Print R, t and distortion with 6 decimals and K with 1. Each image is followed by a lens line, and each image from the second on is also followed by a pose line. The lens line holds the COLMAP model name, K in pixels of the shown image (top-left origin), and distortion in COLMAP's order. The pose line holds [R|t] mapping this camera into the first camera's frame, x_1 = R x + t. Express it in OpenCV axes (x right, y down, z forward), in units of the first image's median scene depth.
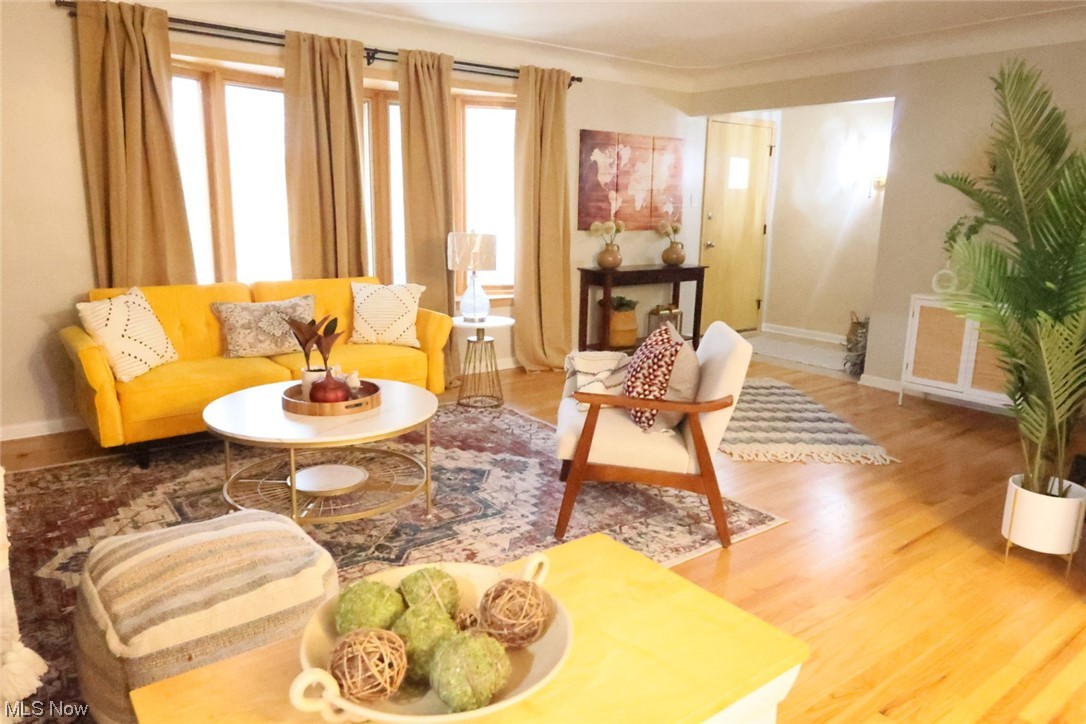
lens RADIAL K [[740.6, 0, 541.1], [0, 740.6, 362.0], [0, 0, 1]] dist [-0.011546, 0.000652]
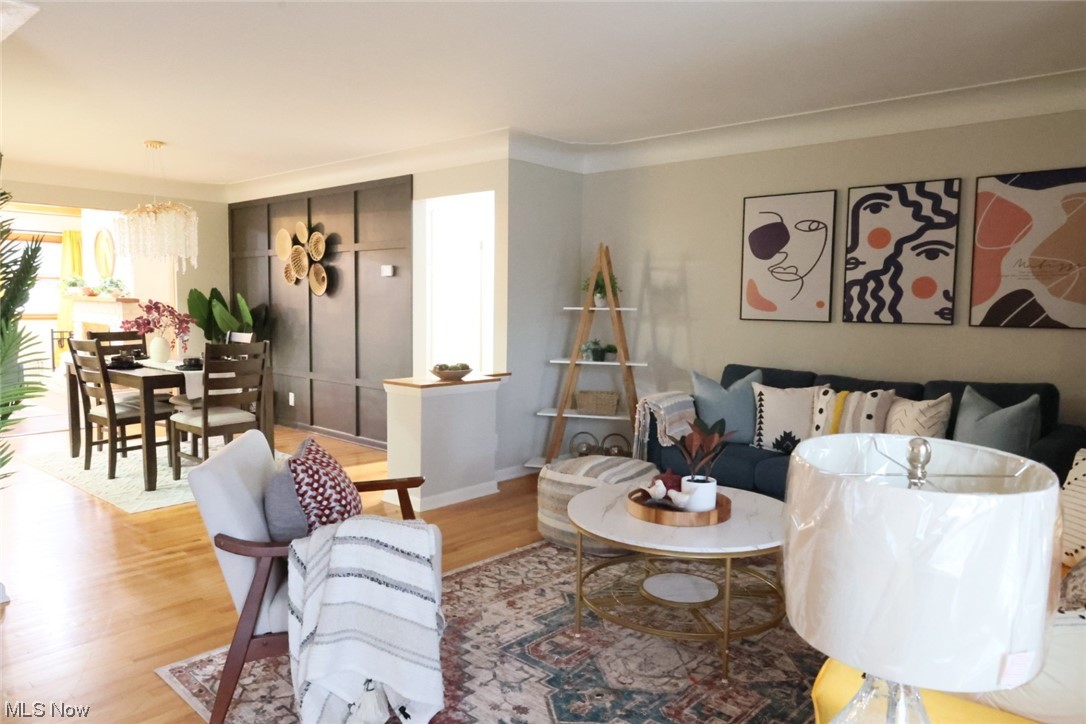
lens RADIAL K [[740.6, 0, 541.2], [0, 740.6, 365.5], [0, 0, 1]] dist [-0.011546, 0.000652]
pose [[-0.981717, -0.014358, -0.189802, 0.067361], [-0.069421, 0.955475, 0.286788, -0.342056], [0.177233, 0.294721, -0.939004, 1.603877]]
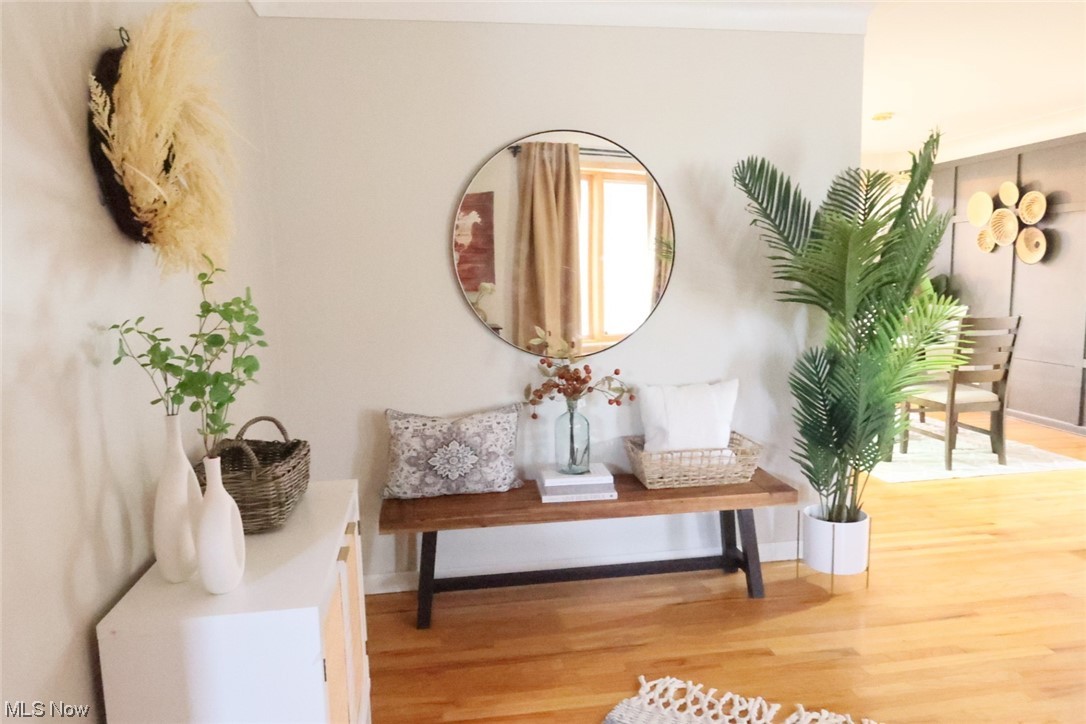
lens RADIAL K [[740.6, 0, 542.9], [0, 740.6, 365.8], [0, 0, 1]] dist [-0.011546, 0.000652]
pose [[-0.878145, -0.056835, 0.475006, 0.451607], [0.106281, 0.944927, 0.309544, -0.347593], [-0.466439, 0.322309, -0.823743, 1.649424]]
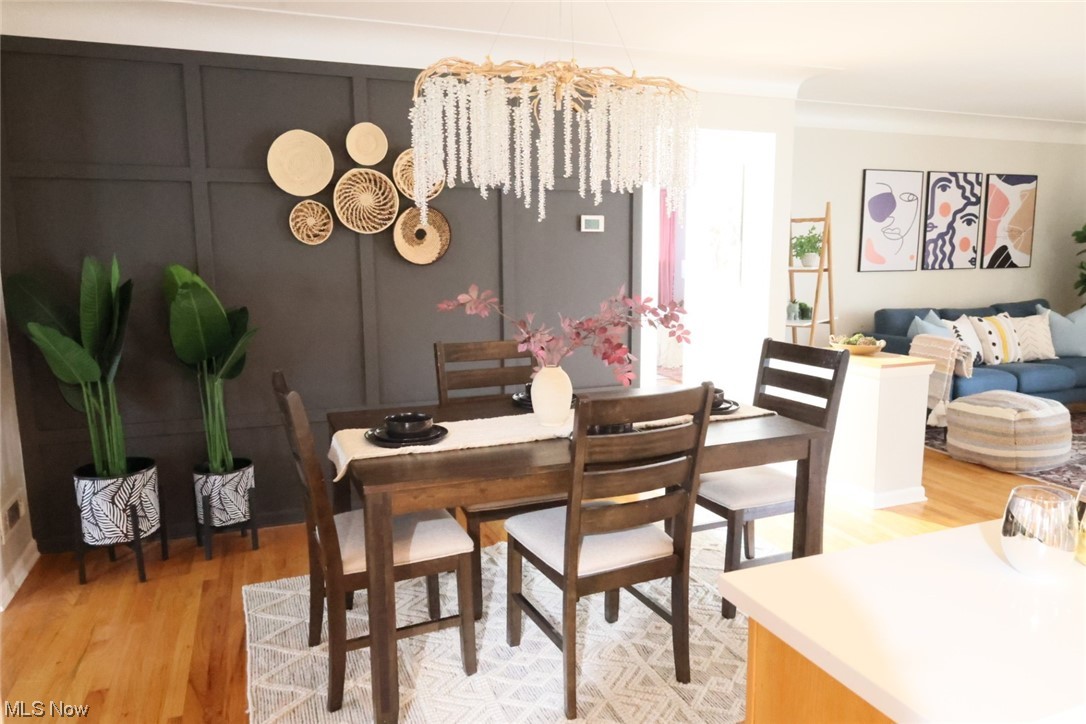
lens RADIAL K [[740.6, 0, 539.0], [0, 740.6, 365.3], [0, 0, 1]] dist [-0.011546, 0.000652]
pose [[-0.284374, 0.130697, -0.949763, 1.307340], [-0.195826, 0.961859, 0.190994, -0.010779], [0.938501, 0.240302, -0.247934, 0.055460]]
